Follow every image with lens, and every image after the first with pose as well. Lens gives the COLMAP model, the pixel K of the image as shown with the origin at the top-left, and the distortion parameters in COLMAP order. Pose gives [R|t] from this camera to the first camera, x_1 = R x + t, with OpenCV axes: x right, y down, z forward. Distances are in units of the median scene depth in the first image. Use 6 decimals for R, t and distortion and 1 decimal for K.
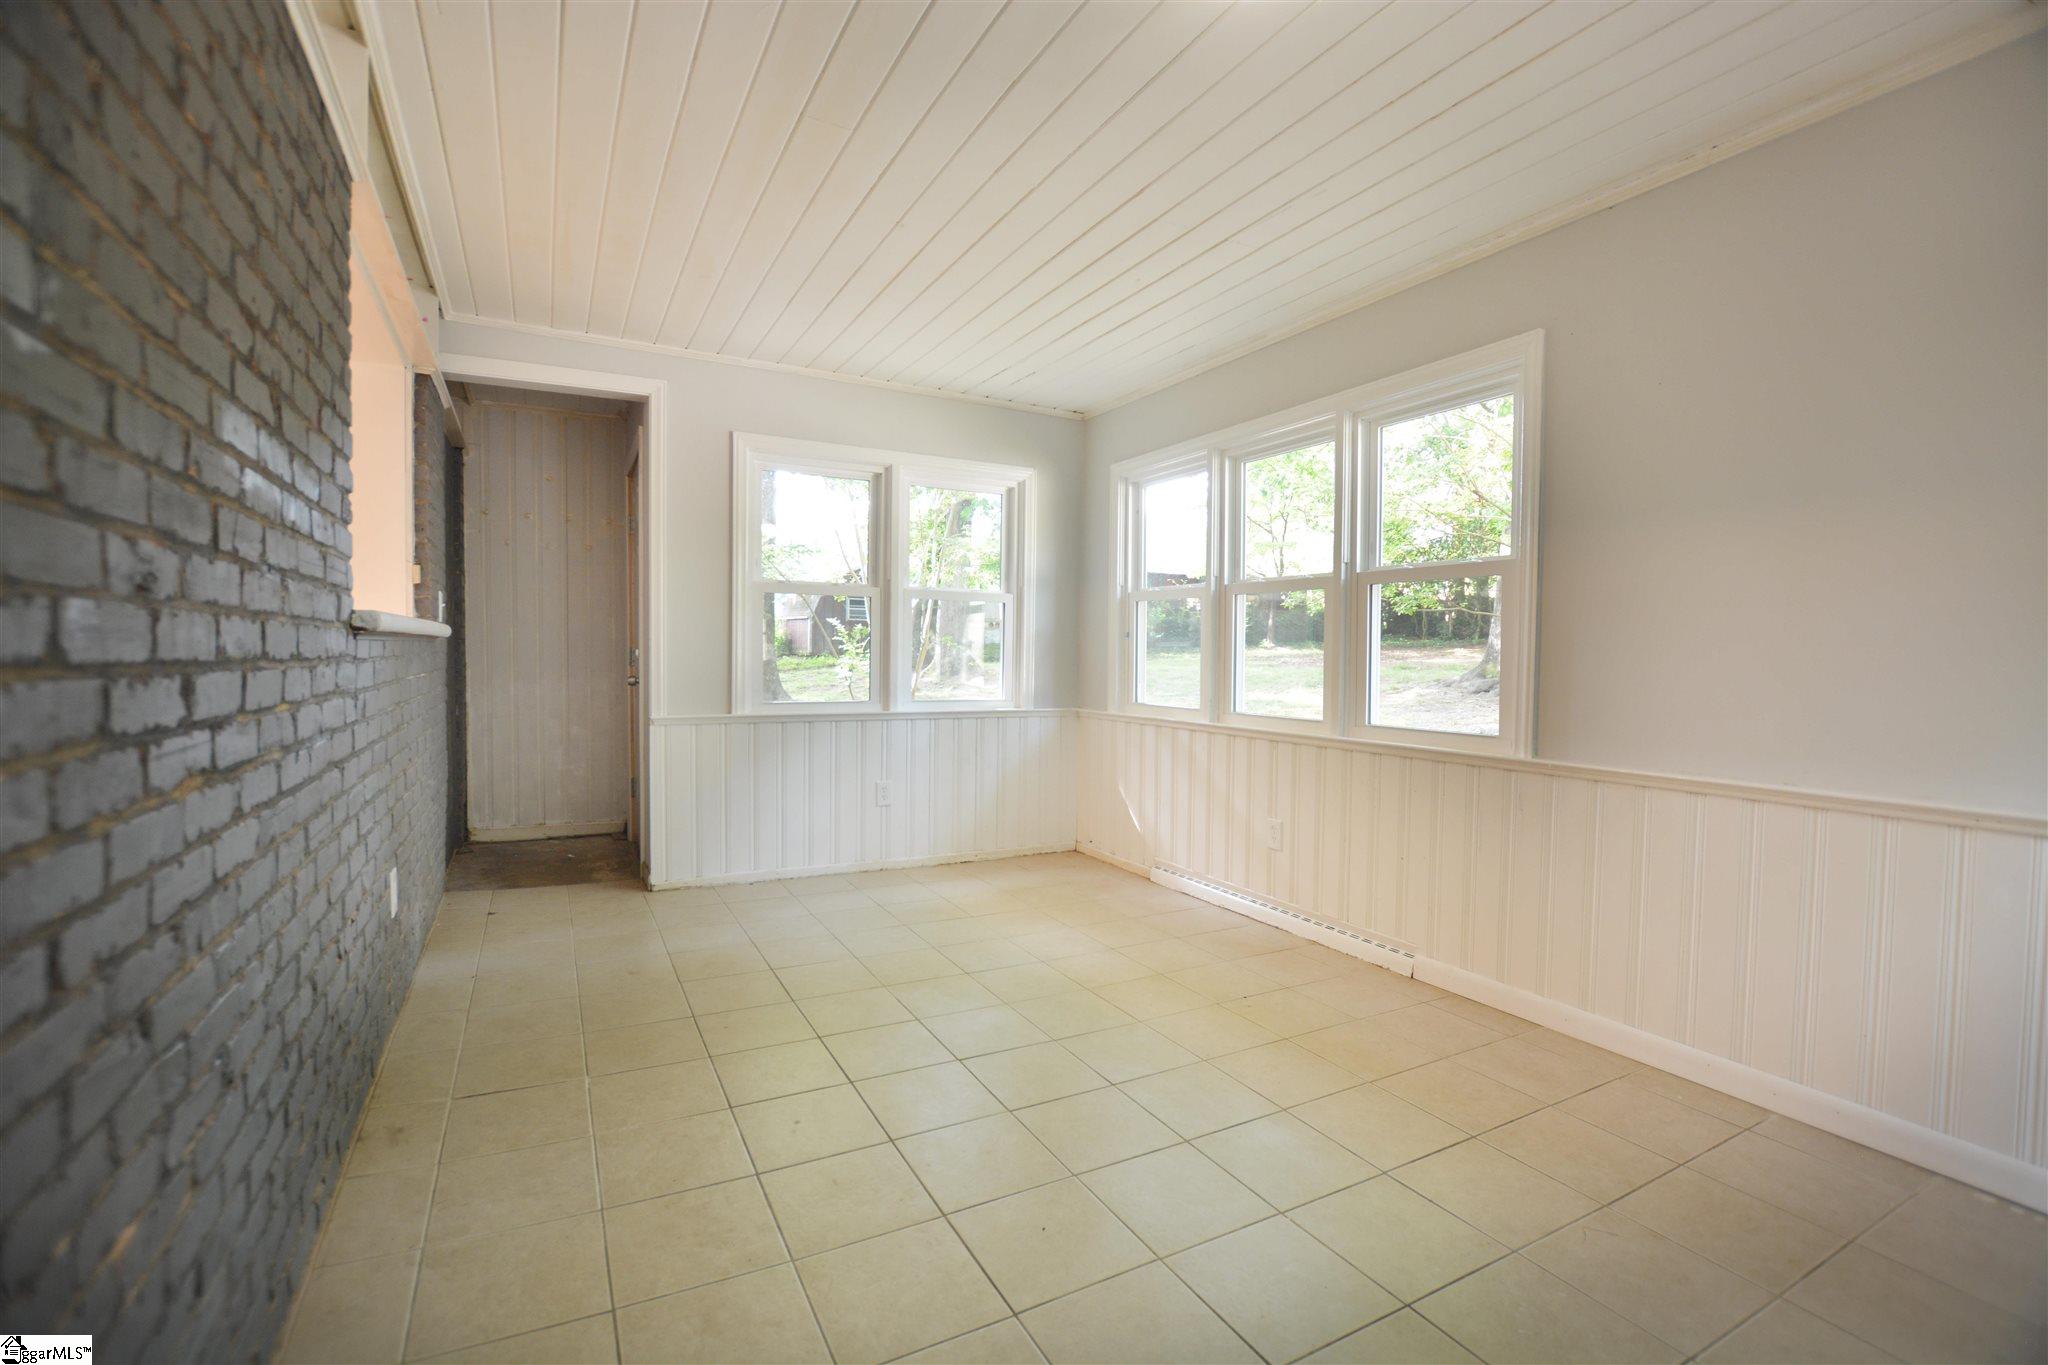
lens RADIAL K [[904.8, 0, 1023.4], [0, 904.8, 671.4], [0, 0, 1]] dist [-0.031993, 0.004472]
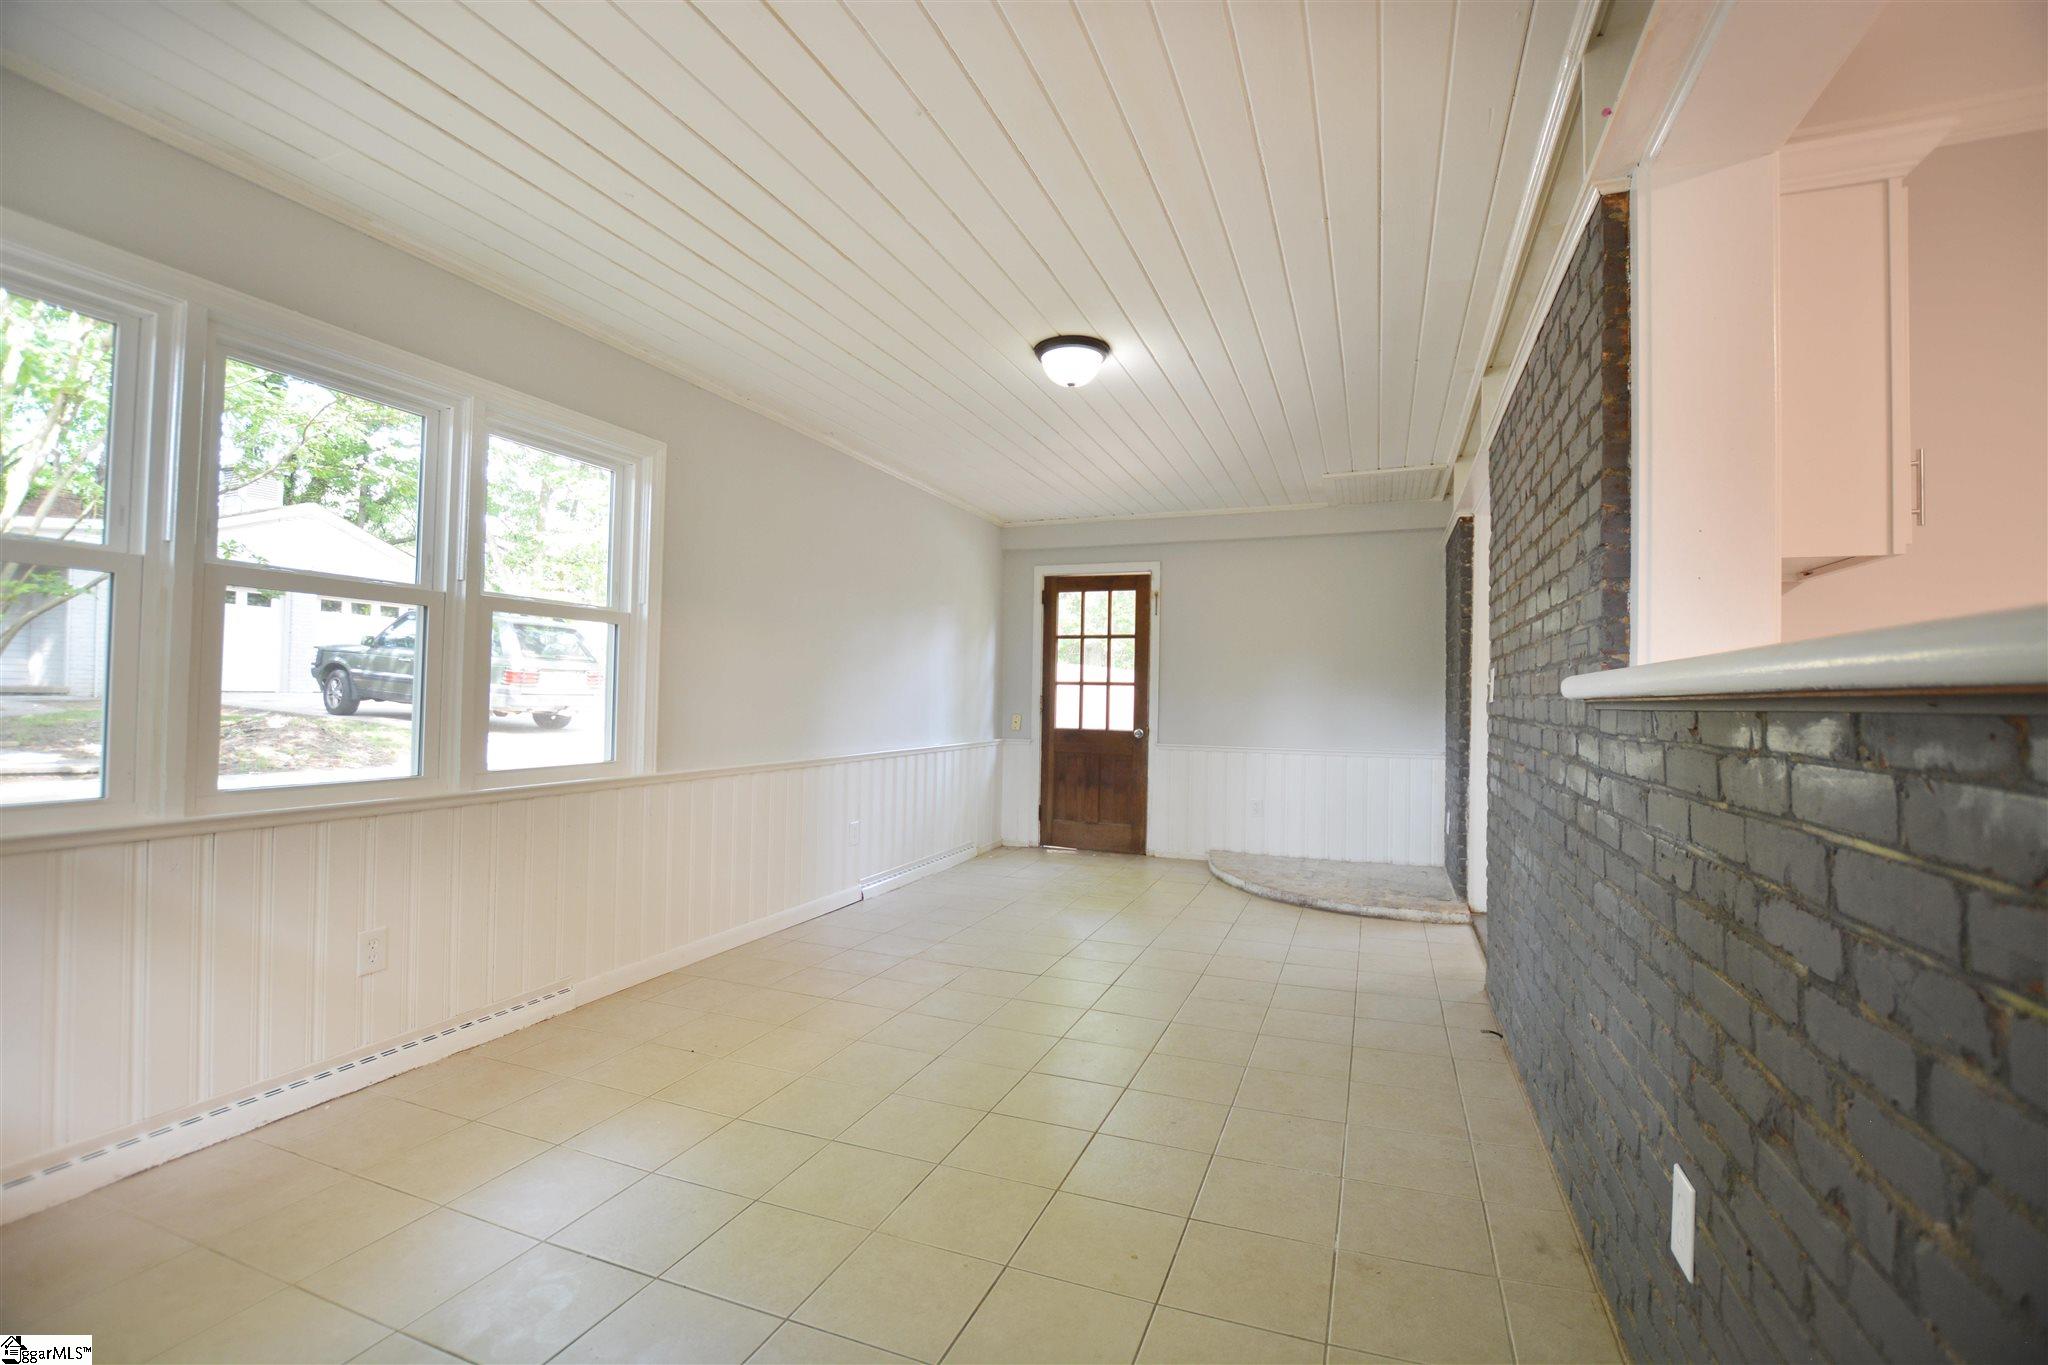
lens RADIAL K [[904.8, 0, 1023.7], [0, 904.8, 679.2], [0, 0, 1]] dist [-0.031993, 0.004472]
pose [[-0.646886, -0.006877, 0.762556, -0.804958], [-0.005914, 0.999975, 0.004002, -0.048012], [-0.762564, -0.001921, -0.646910, 1.525572]]
